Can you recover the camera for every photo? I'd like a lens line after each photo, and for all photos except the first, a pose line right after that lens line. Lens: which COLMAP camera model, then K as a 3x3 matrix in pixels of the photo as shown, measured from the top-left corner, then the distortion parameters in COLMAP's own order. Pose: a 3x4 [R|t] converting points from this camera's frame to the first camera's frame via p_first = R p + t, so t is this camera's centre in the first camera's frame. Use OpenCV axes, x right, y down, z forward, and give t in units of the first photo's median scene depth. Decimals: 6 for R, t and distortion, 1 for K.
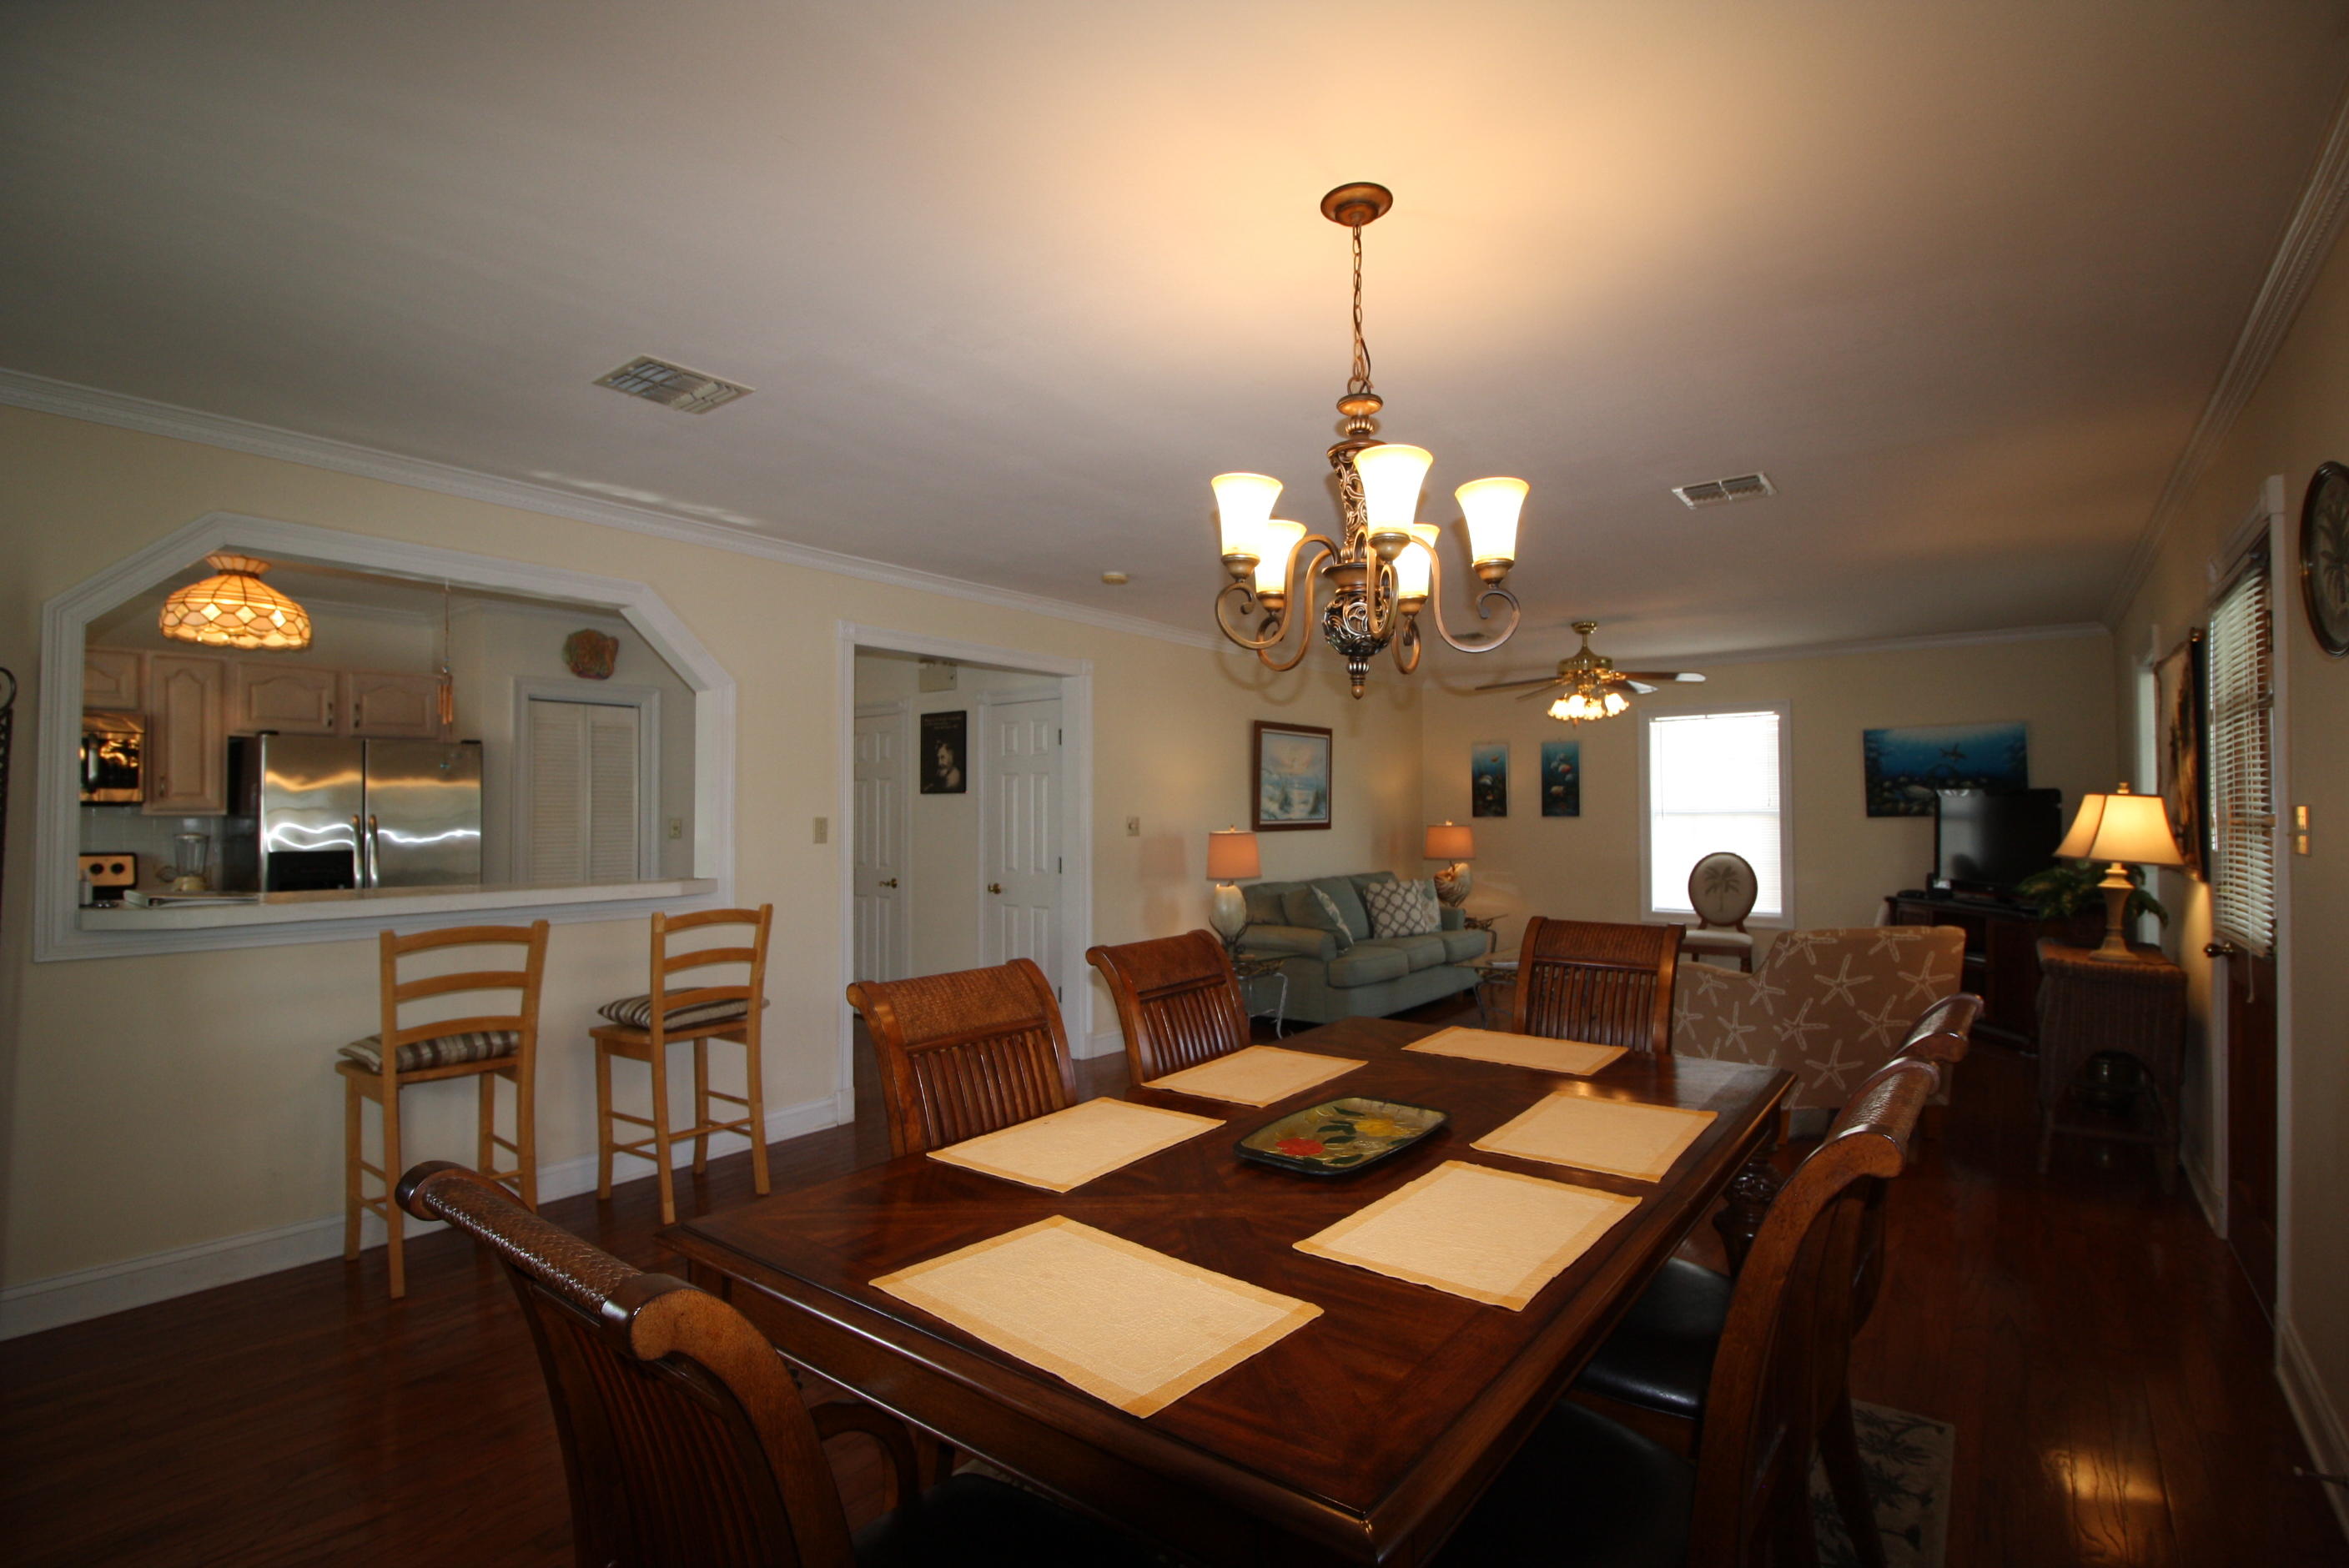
lens RADIAL K [[1107.5, 0, 1180.7], [0, 1107.5, 794.1], [0, 0, 1]] dist [-0.002449, -0.001682]
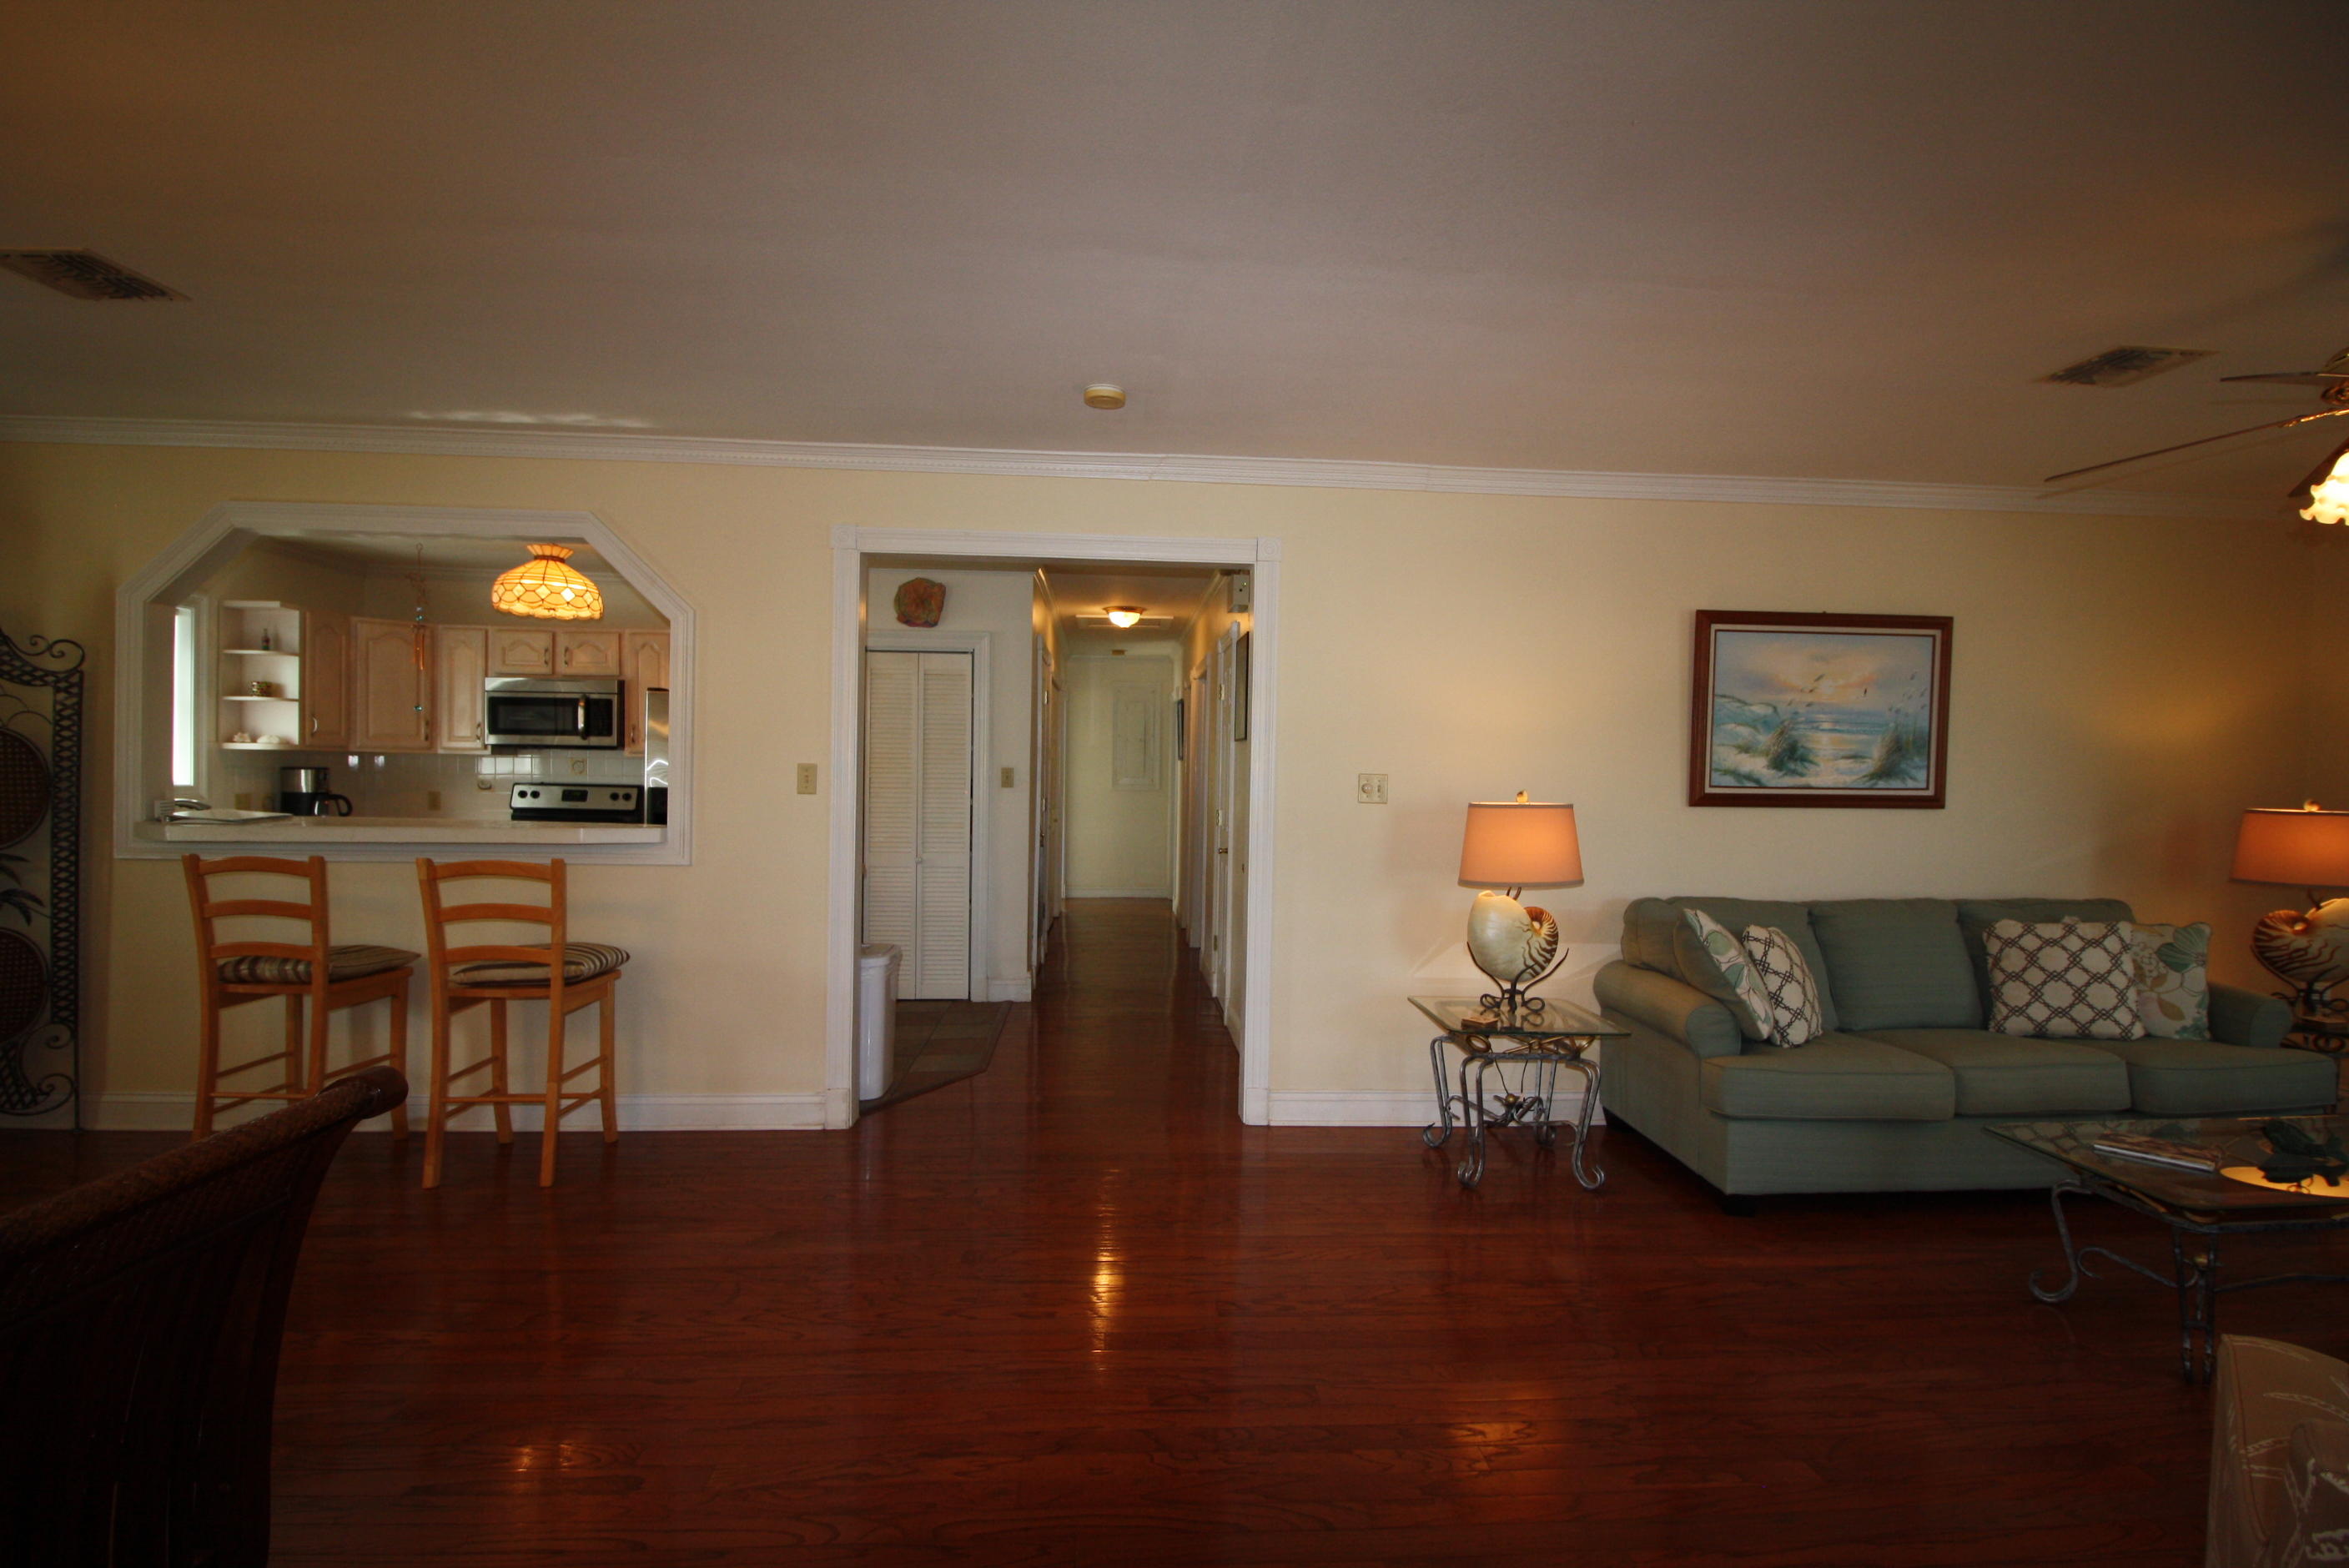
lens RADIAL K [[1107.5, 0, 1180.7], [0, 1107.5, 794.1], [0, 0, 1]] dist [-0.002449, -0.001682]
pose [[0.661607, 0.031406, -0.749193, 0.370693], [-0.003792, 0.999250, 0.038540, 0.007798], [0.749841, -0.022657, 0.661230, 0.488200]]
